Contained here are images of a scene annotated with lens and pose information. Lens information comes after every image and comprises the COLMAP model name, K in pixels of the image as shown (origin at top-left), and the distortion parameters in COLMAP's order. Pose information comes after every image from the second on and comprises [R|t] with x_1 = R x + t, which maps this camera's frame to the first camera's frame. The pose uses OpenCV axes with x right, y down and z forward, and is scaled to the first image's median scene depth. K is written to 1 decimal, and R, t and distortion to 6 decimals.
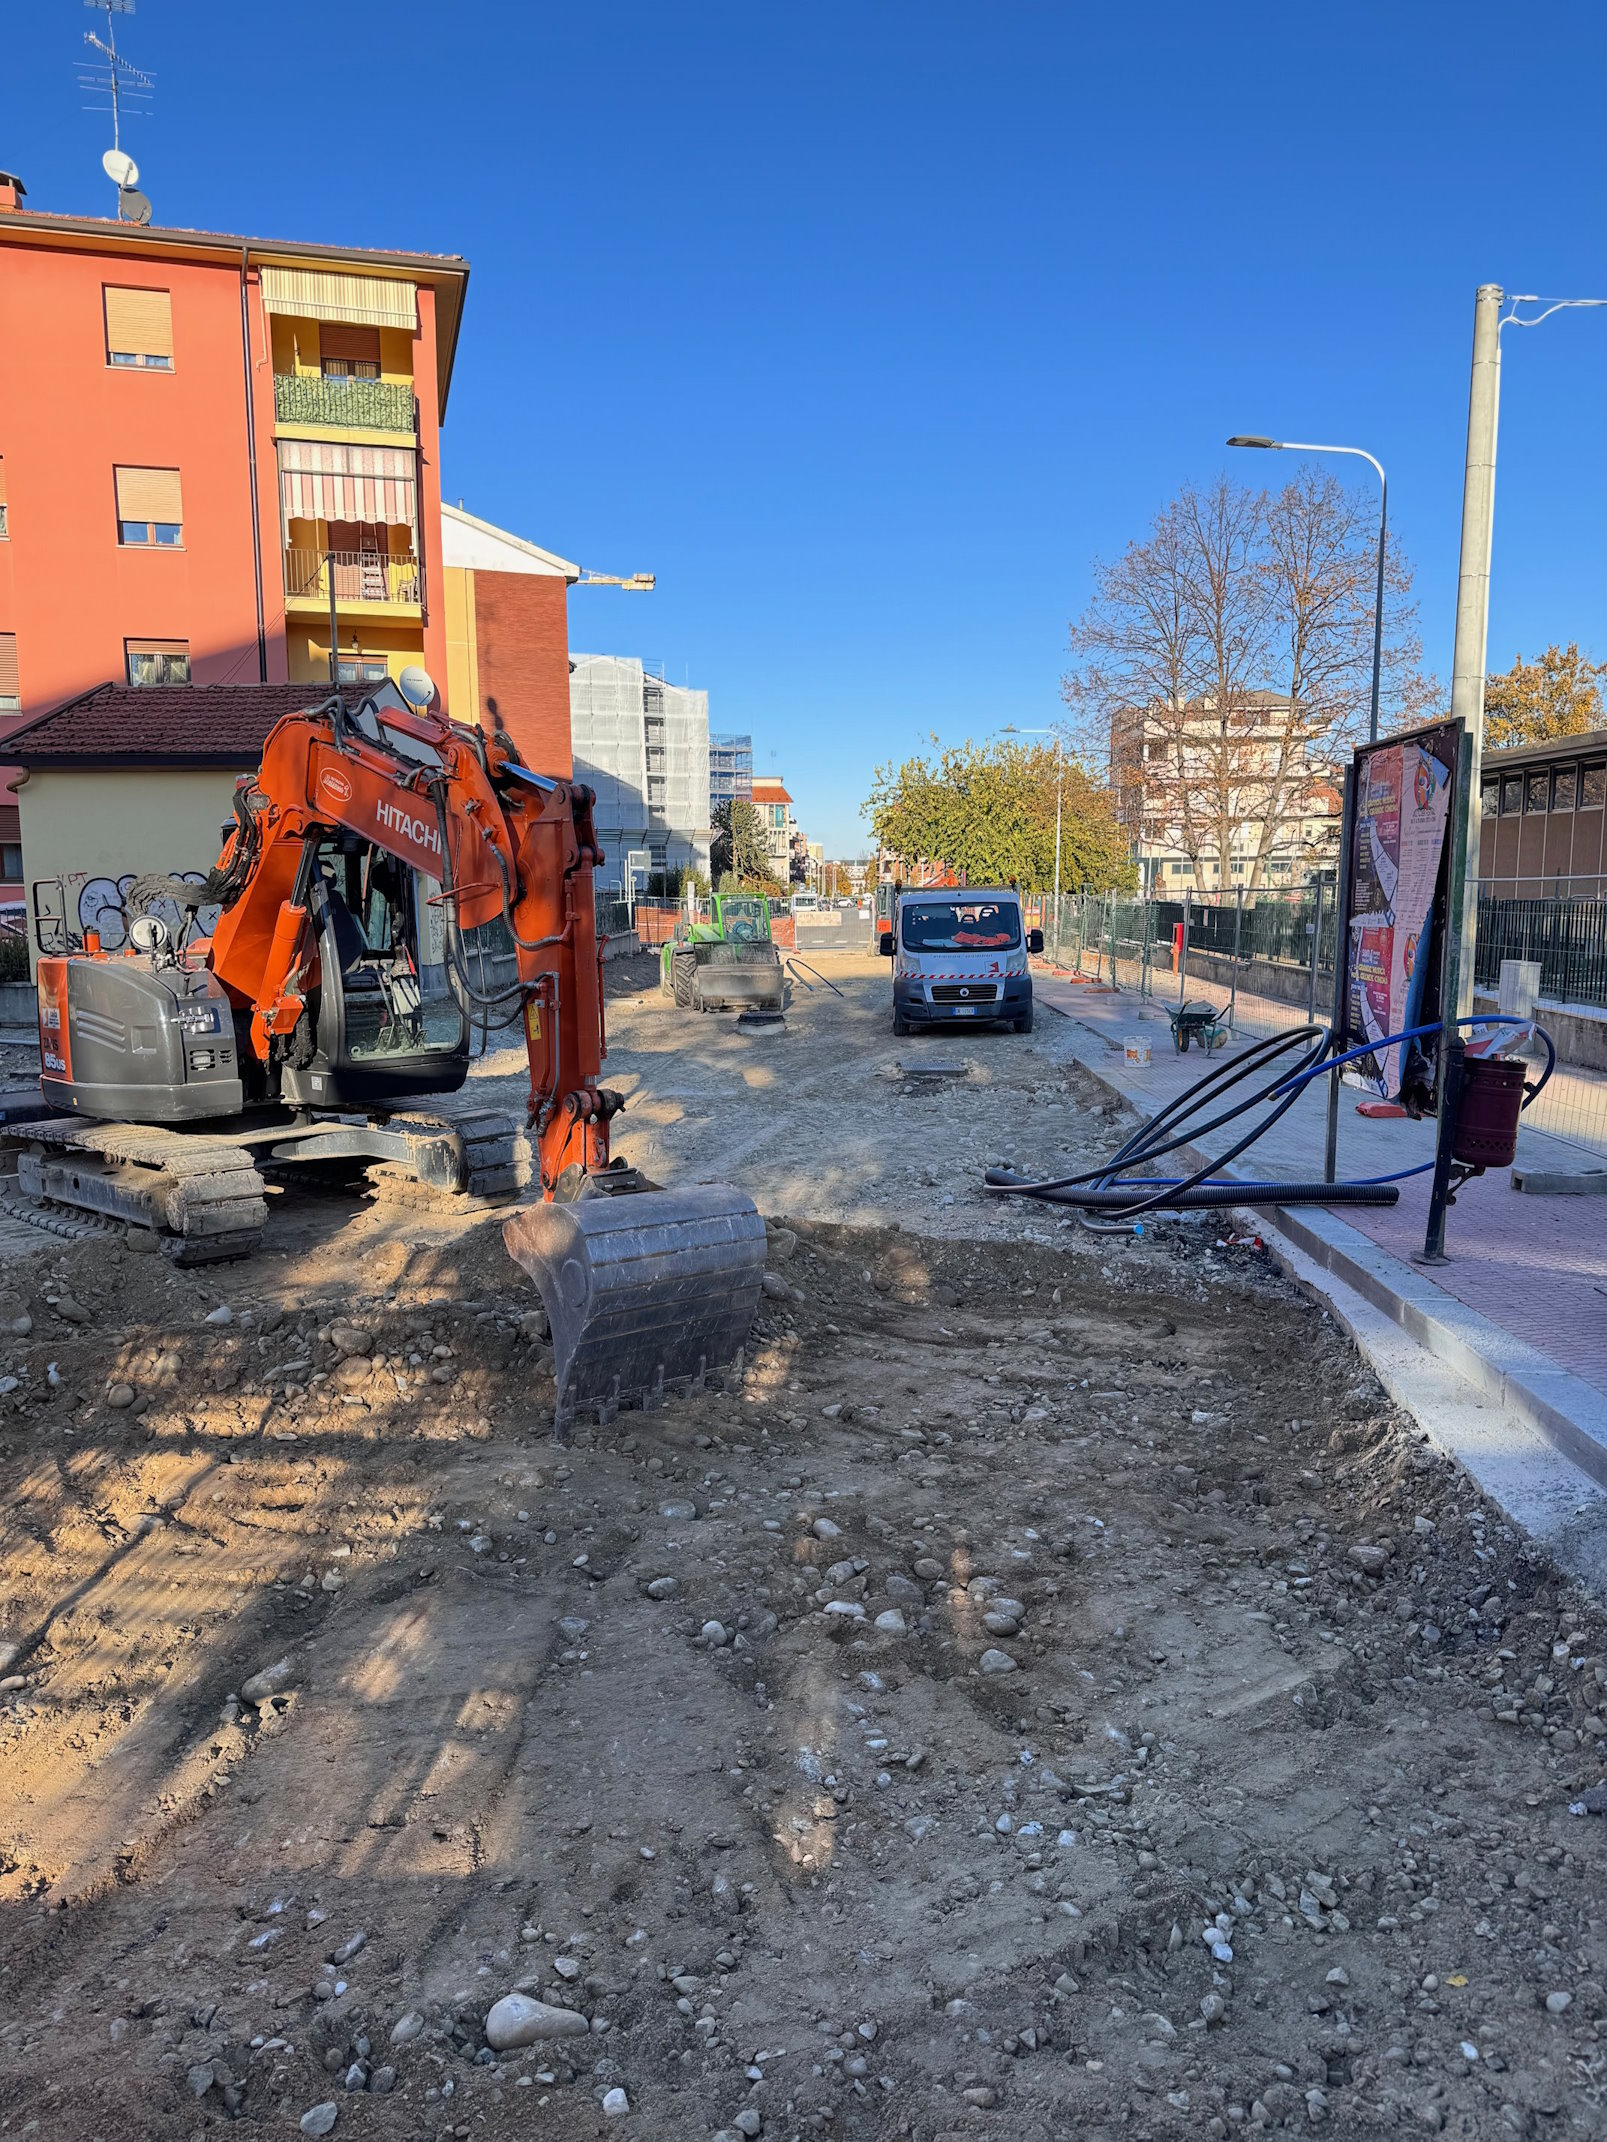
lens RADIAL K [[1472.5, 0, 803.5], [0, 1472.5, 1071.0], [0, 0, 1]] dist [0.130290, -0.157095]
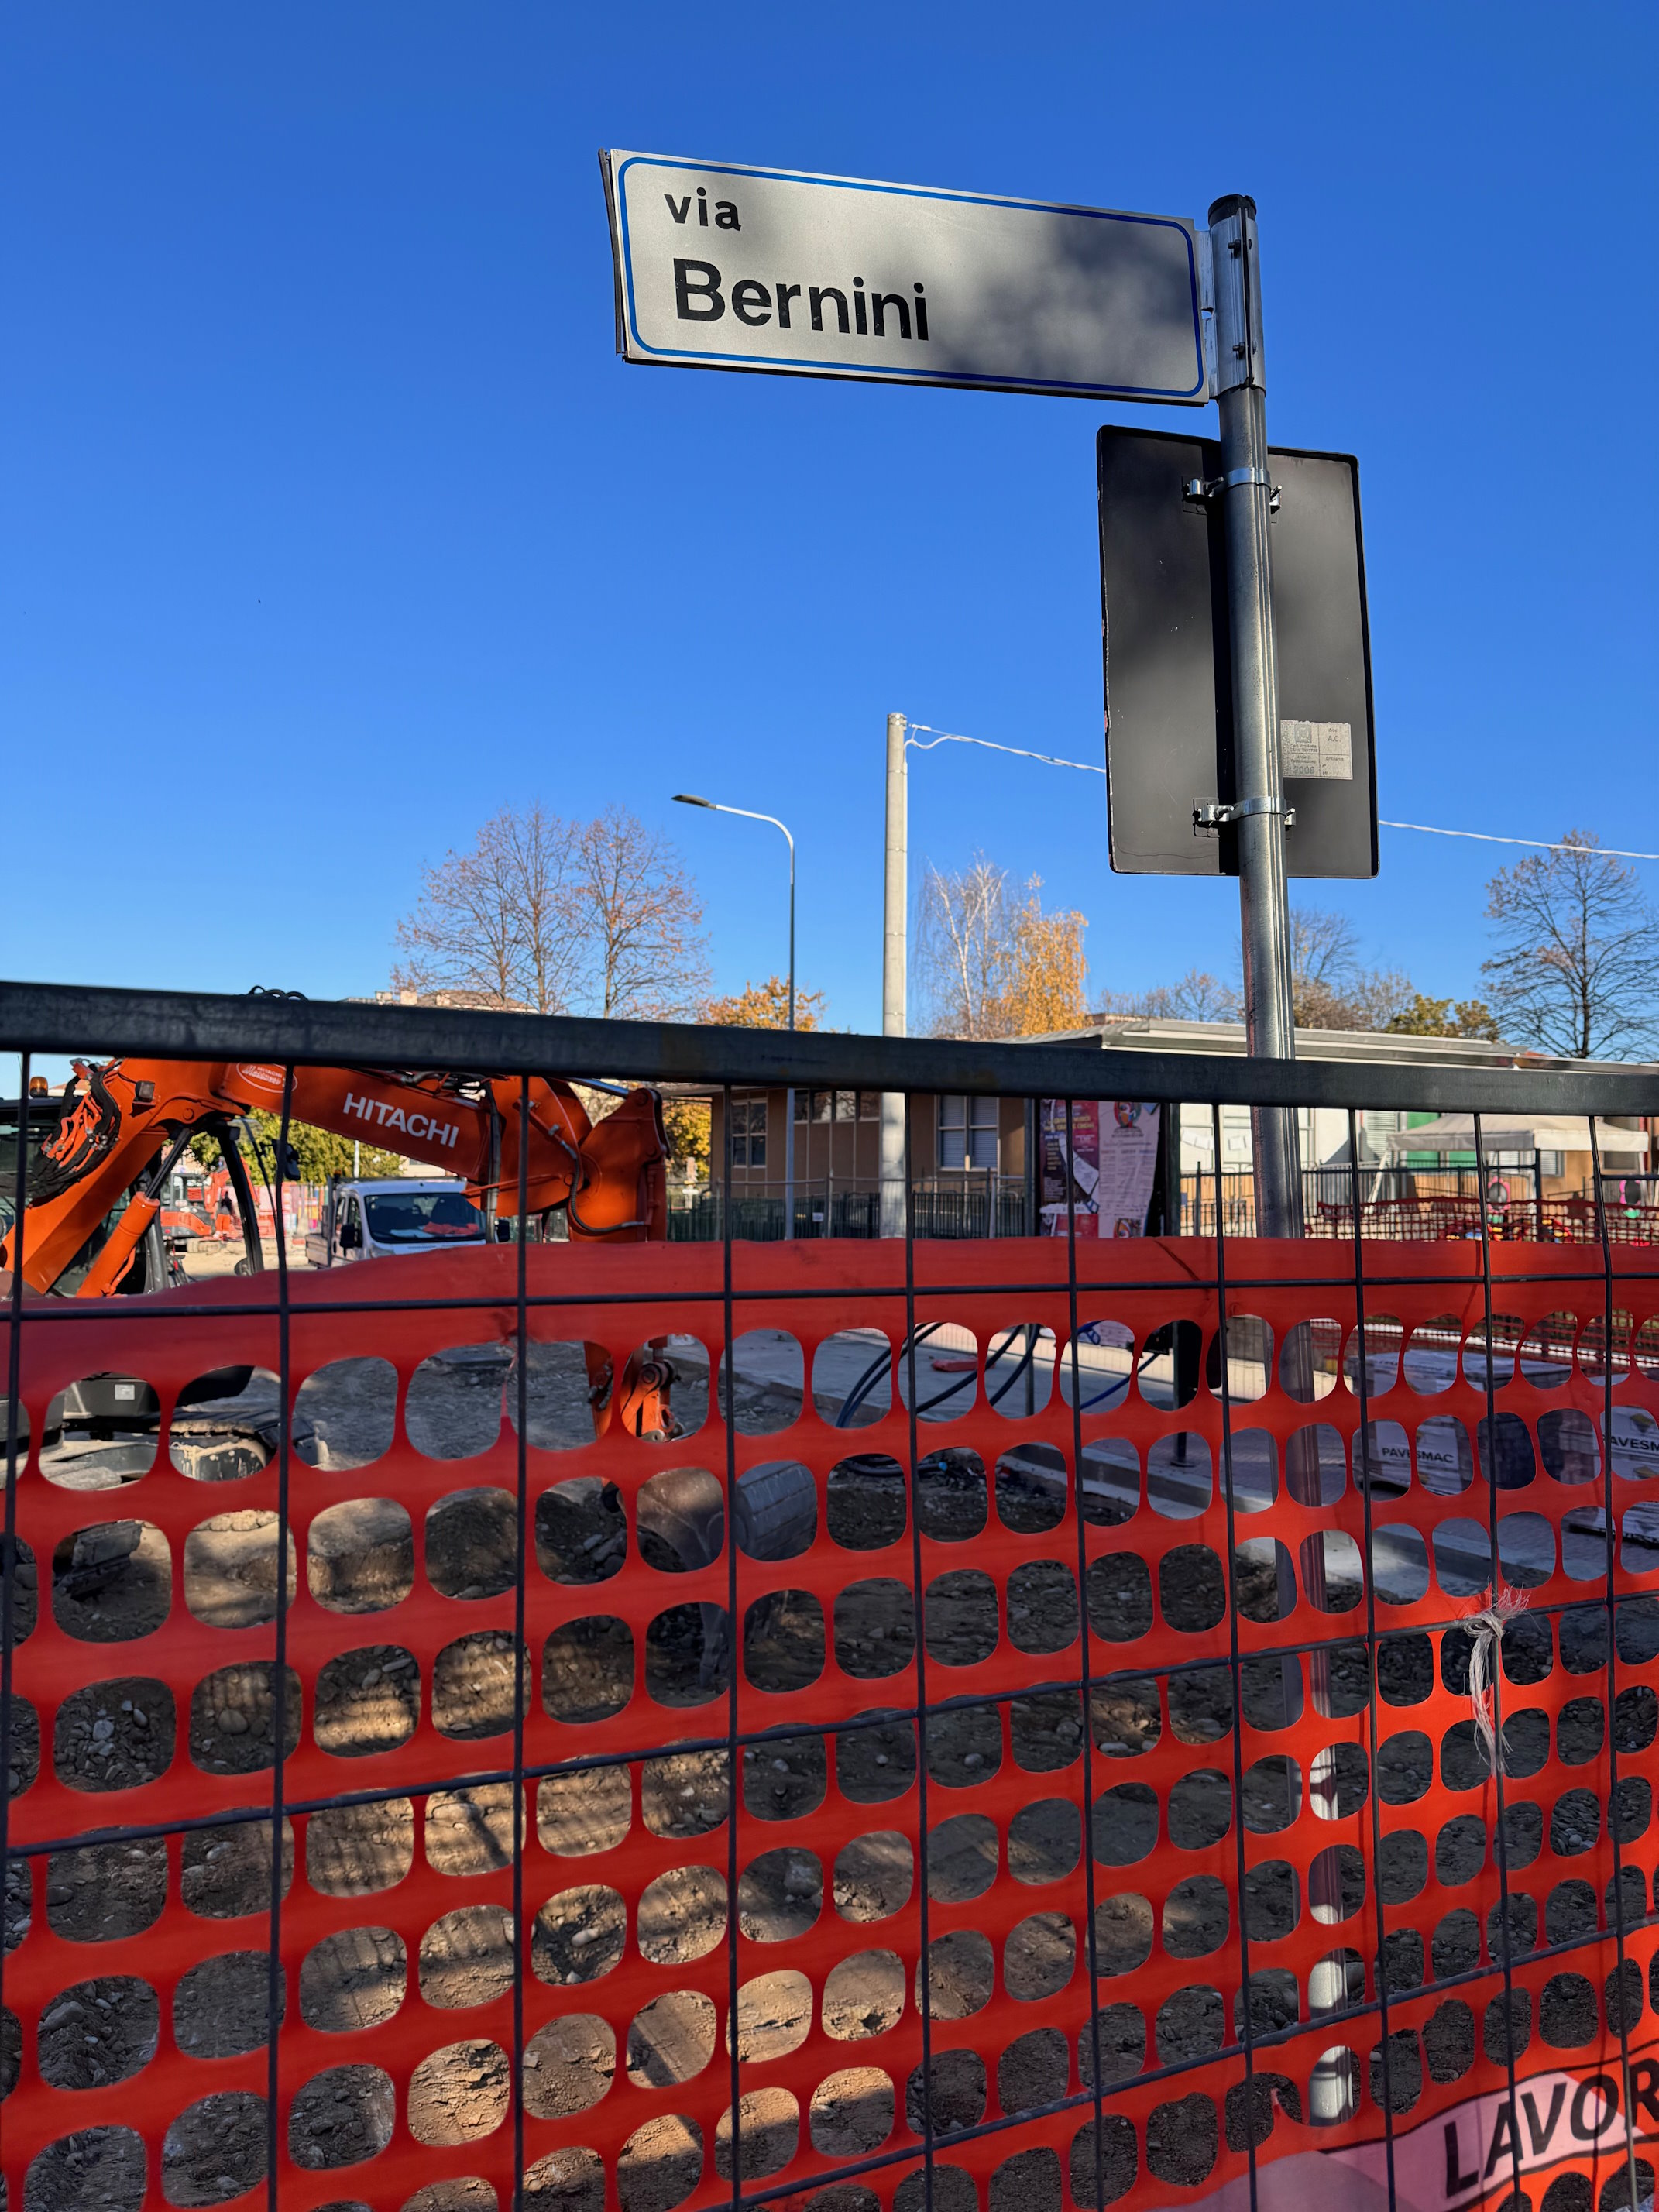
lens RADIAL K [[1535.4, 0, 833.6], [0, 1535.4, 1166.3], [0, 0, 1]] dist [0.166085, 0.000228]
pose [[0.847199, 0.016803, 0.531011, -0.123201], [0.053498, 0.991721, -0.116735, 0.002204], [-0.528576, 0.127305, 0.839286, -0.006835]]
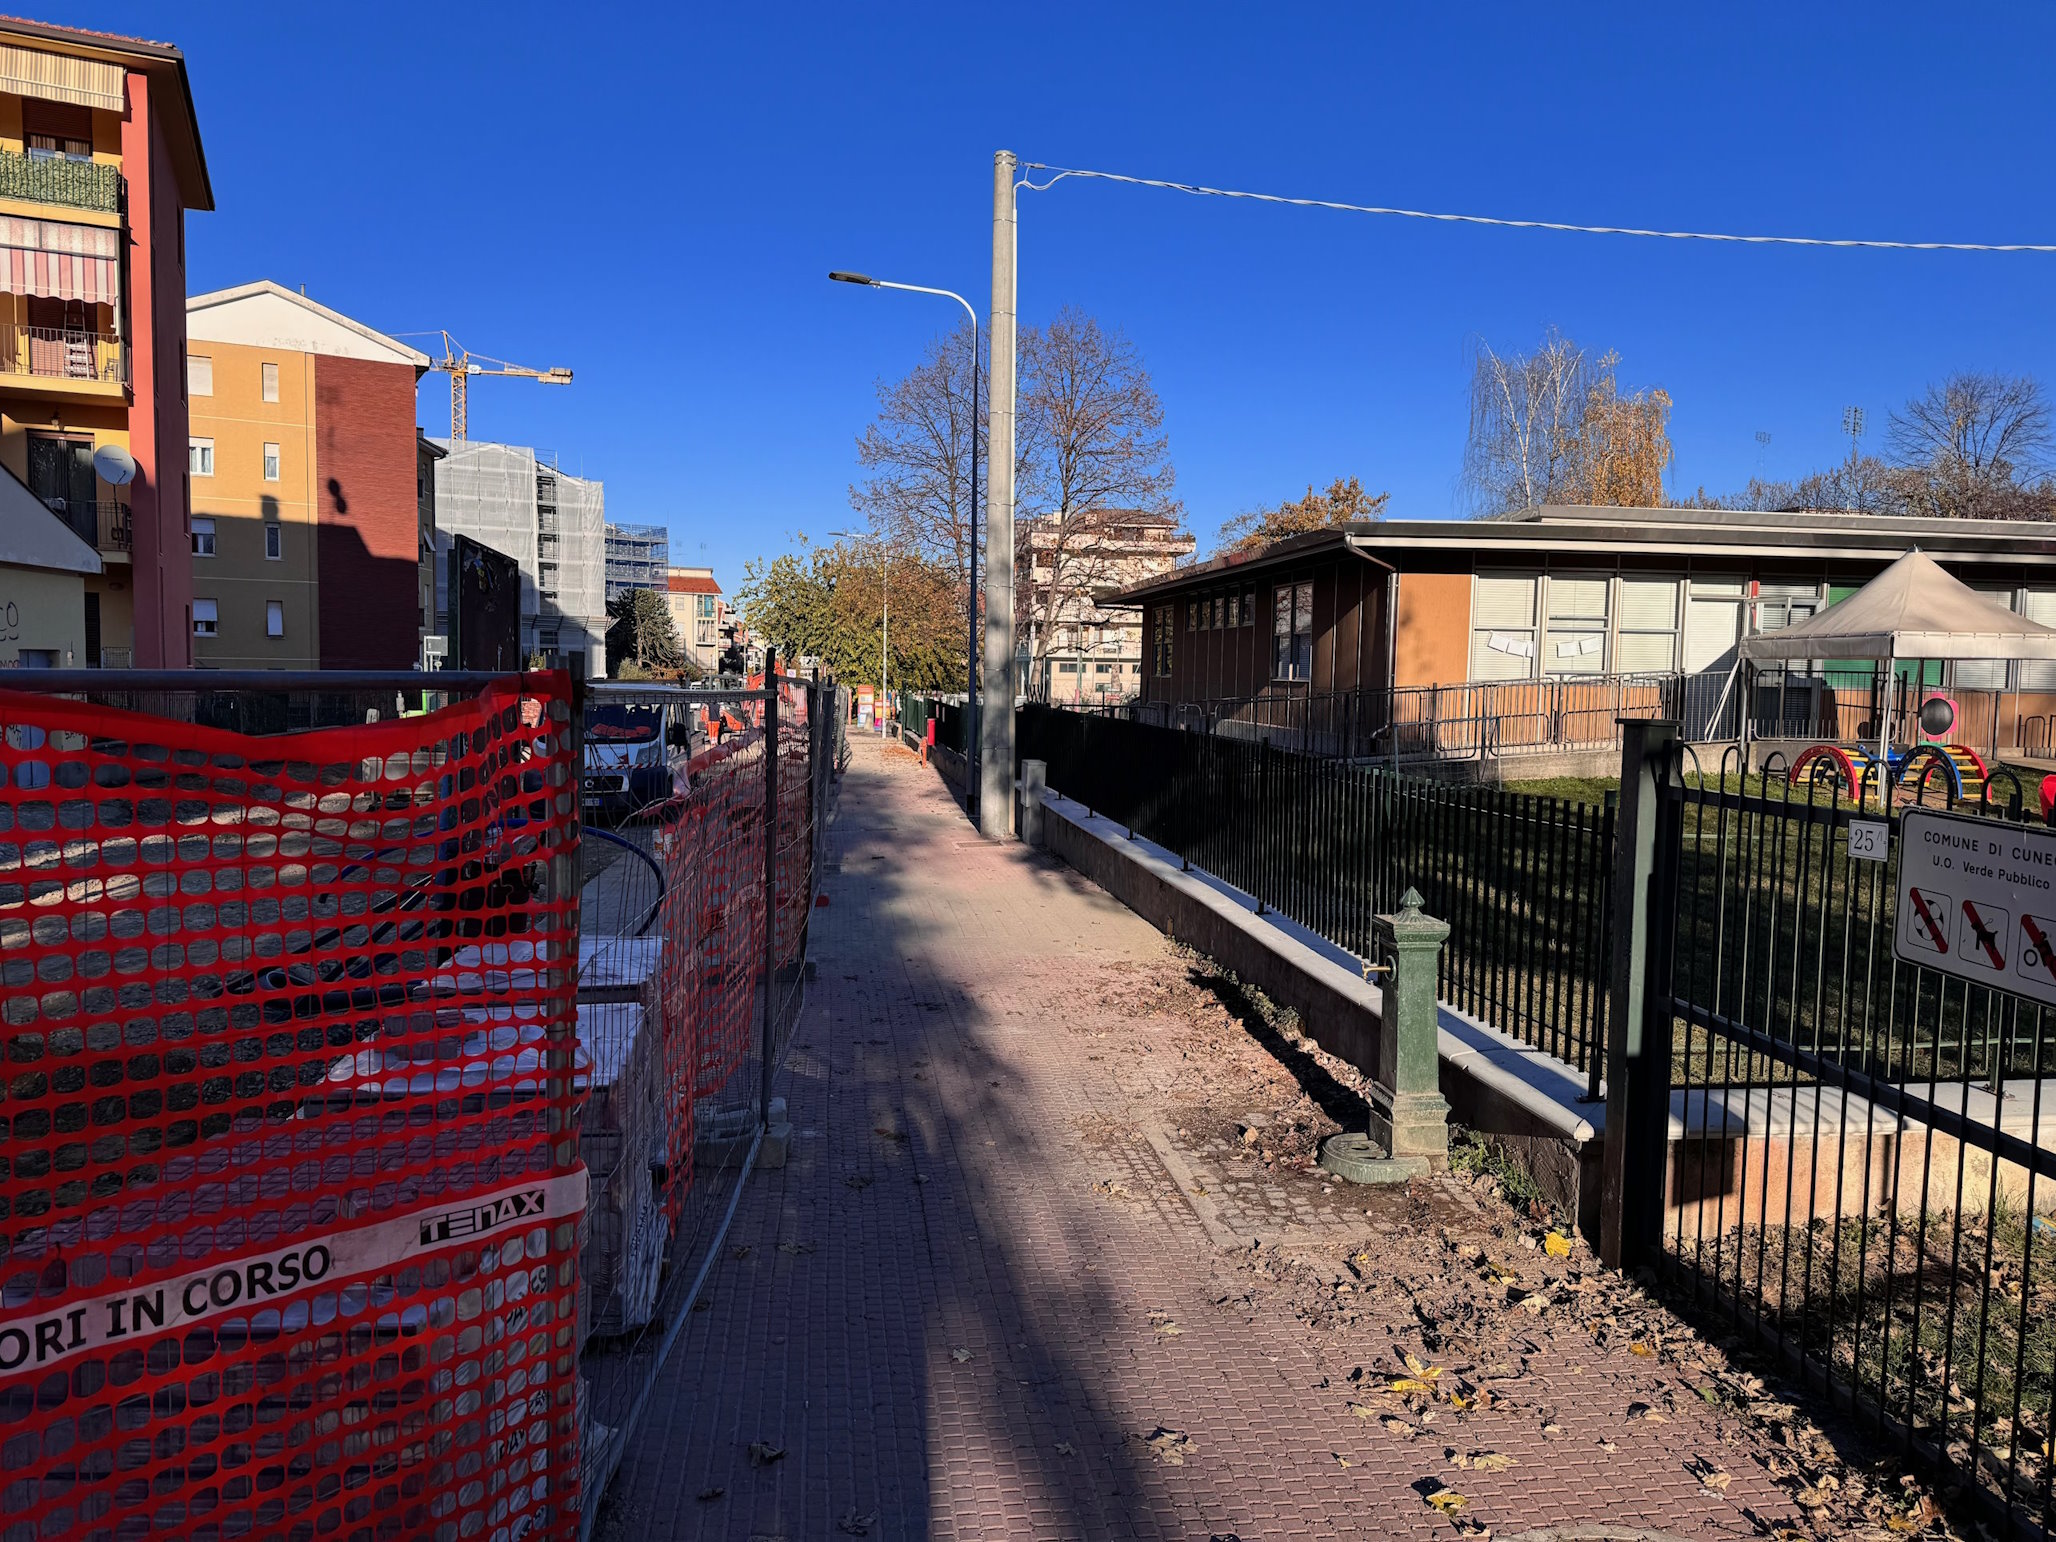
lens RADIAL K [[1396.6, 0, 1033.2], [0, 1396.6, 851.4], [0, 0, 1]] dist [-0.000612, -0.007000]
pose [[0.986684, 0.005270, 0.162565, 0.139233], [-0.005317, 0.999986, -0.000144, -0.004058], [-0.162564, -0.000723, 0.986698, -0.003673]]
